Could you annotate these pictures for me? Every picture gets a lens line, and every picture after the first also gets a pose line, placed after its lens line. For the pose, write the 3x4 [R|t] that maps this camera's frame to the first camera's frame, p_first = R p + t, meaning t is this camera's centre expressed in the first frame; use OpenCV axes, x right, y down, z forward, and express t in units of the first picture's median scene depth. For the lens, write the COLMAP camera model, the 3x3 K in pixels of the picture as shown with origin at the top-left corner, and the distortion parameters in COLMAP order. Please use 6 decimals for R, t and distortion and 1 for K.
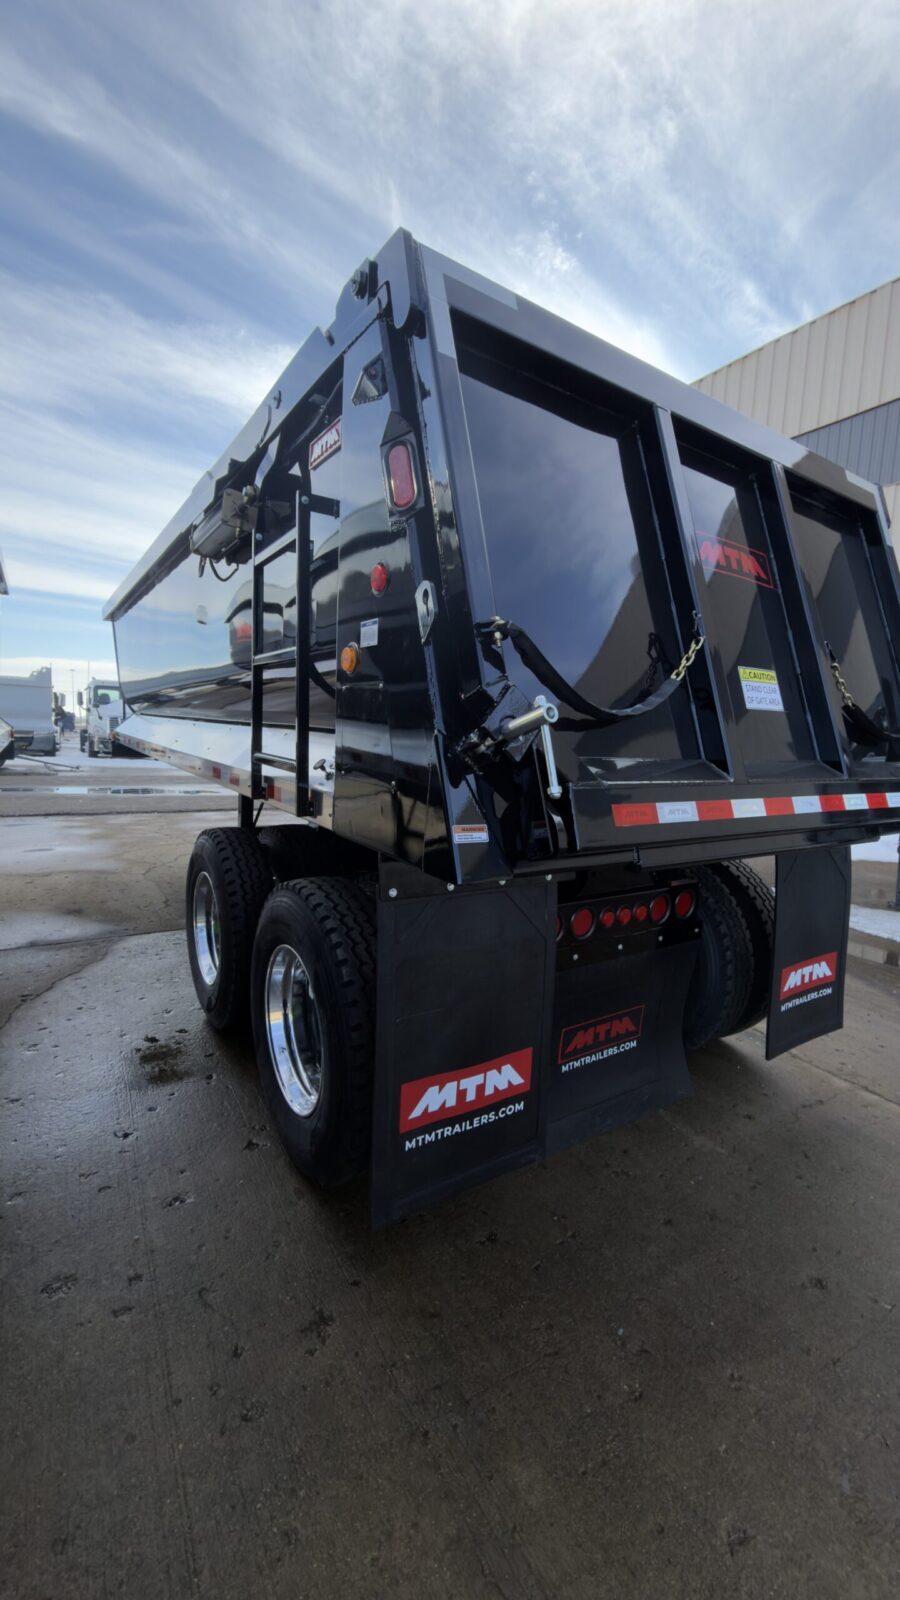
lens RADIAL K [[632.6, 0, 437.1], [0, 632.6, 804.5], [0, 0, 1]] dist [-0.001396, 0.000243]
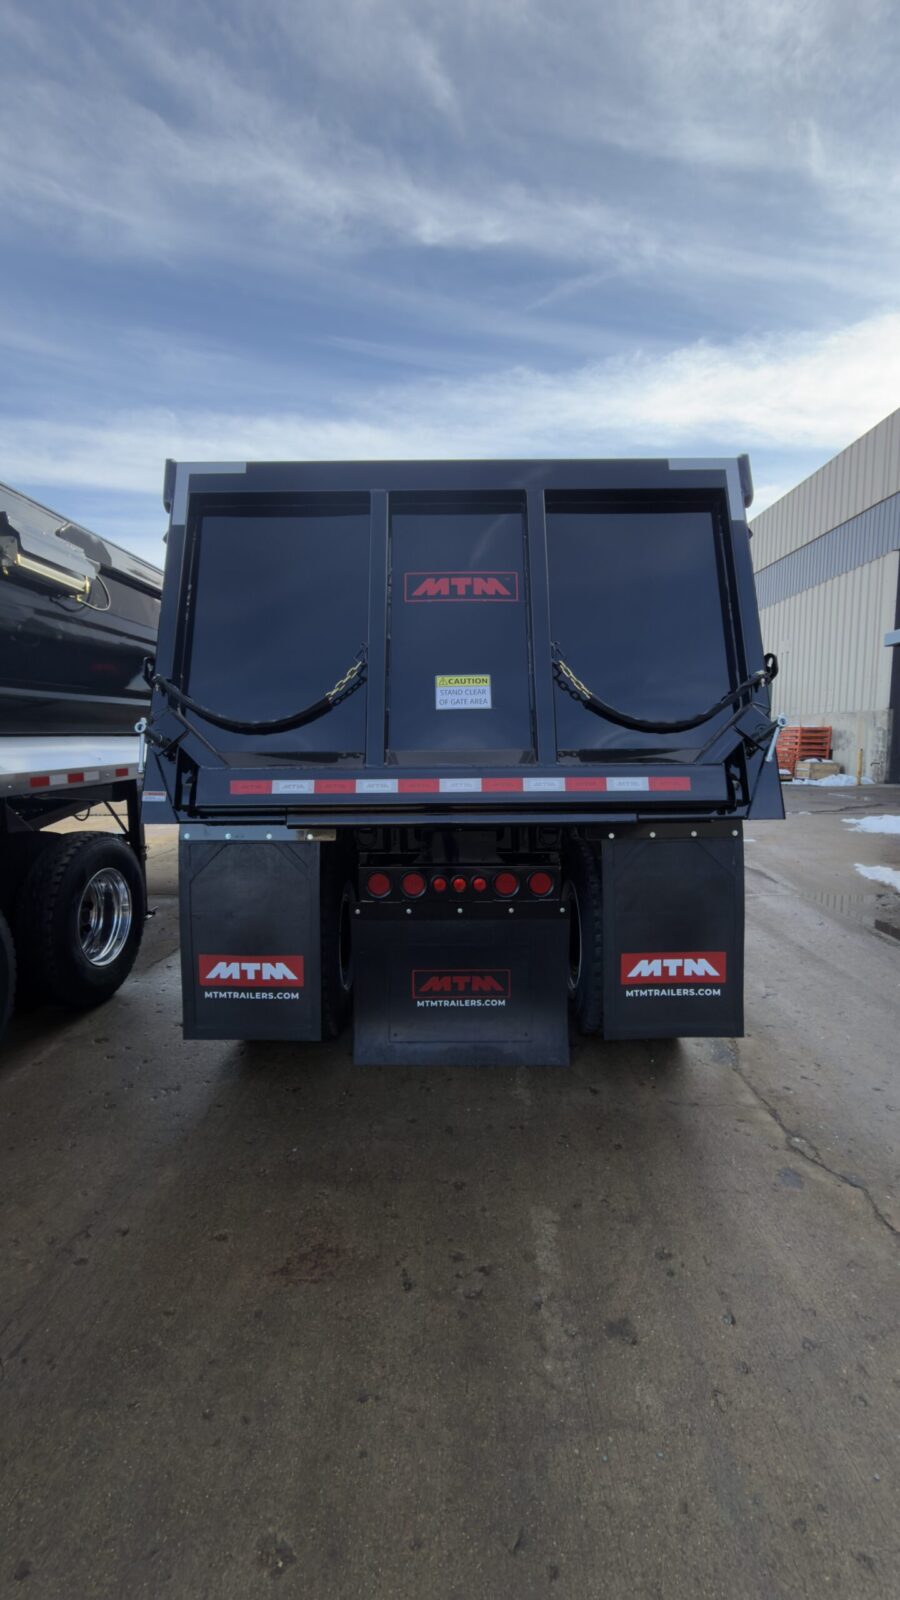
lens RADIAL K [[632.6, 0, 450.1], [0, 632.6, 806.5], [0, 0, 1]] dist [-0.001396, 0.000243]
pose [[0.835831, 0.010033, -0.548896, 0.912585], [-0.020225, 0.999717, -0.012524, 0.041812], [0.548615, 0.021569, 0.835797, -0.018293]]
